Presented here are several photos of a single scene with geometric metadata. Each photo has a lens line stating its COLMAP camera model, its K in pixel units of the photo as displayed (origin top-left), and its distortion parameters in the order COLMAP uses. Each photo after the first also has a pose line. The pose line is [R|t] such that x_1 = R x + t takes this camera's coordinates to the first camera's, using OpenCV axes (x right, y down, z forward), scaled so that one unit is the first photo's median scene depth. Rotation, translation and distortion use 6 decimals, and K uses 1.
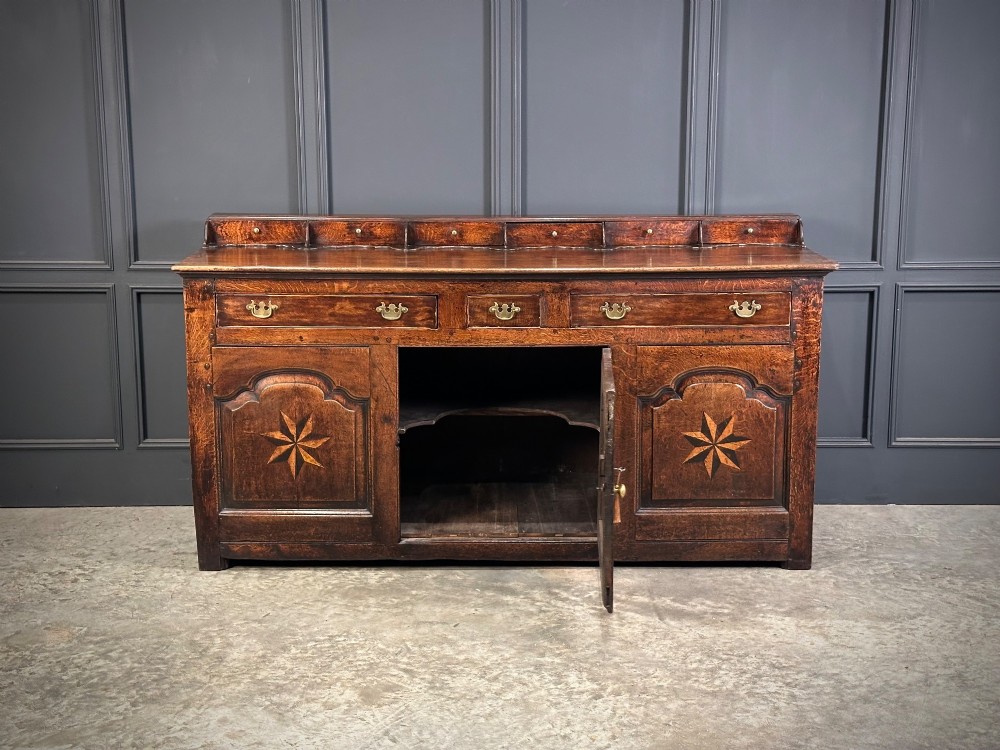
lens RADIAL K [[1350.9, 0, 501.5], [0, 1350.9, 376.9], [0, 0, 1]] dist [0.220150, -0.499107]
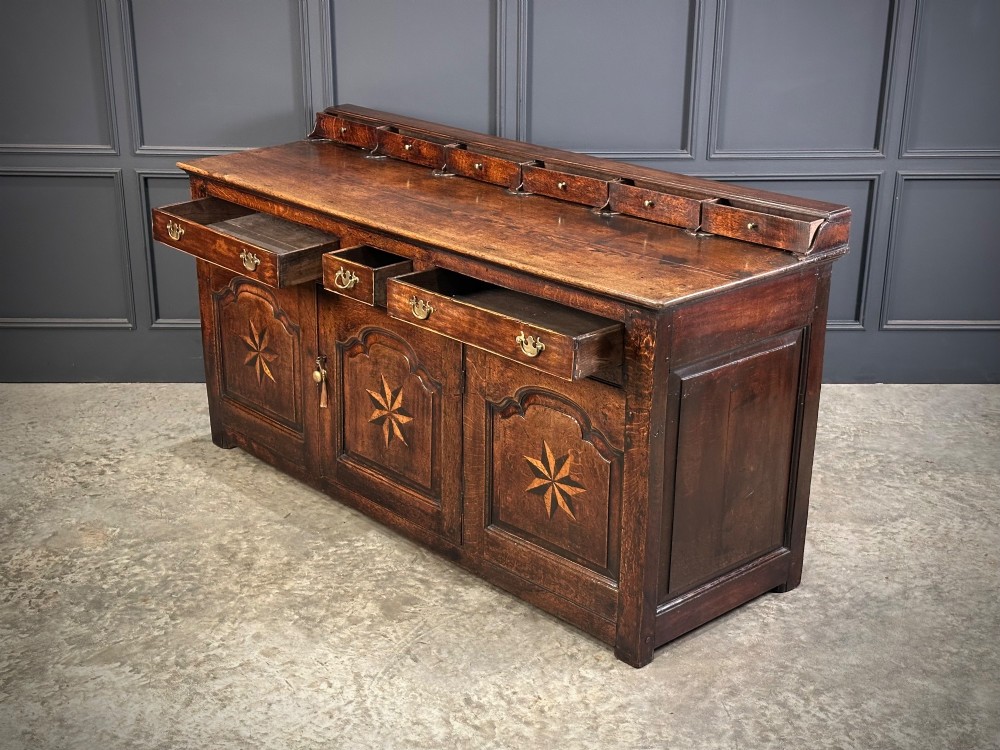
lens RADIAL K [[1361.7, 0, 495.7], [0, 1361.7, 372.0], [0, 0, 1]] dist [0.189602, -0.357154]
pose [[0.999948, 0.004106, 0.009319, -0.019848], [-0.005629, 0.985455, 0.169844, -0.113950], [-0.008486, -0.169887, 0.985427, -0.031257]]
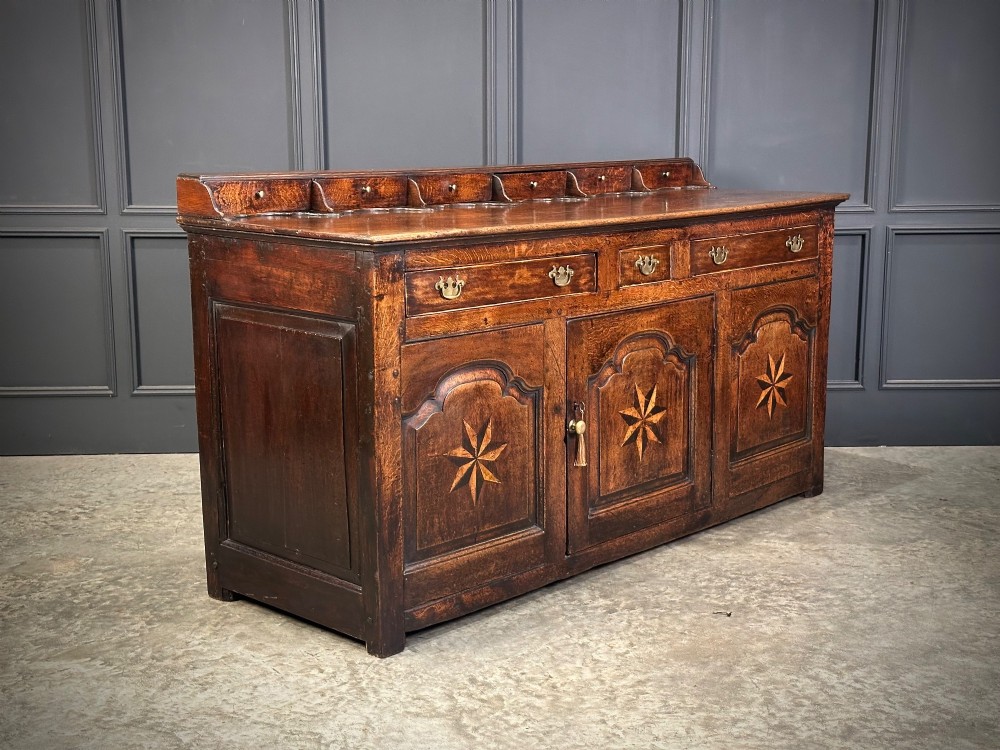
lens RADIAL K [[1352.9, 0, 507.9], [0, 1352.9, 375.4], [0, 0, 1]] dist [0.195248, -0.387231]
pose [[0.999402, -0.005964, 0.034064, -0.032967], [0.006027, 0.999980, -0.001747, 0.050829], [-0.034053, 0.001951, 0.999418, -0.003453]]
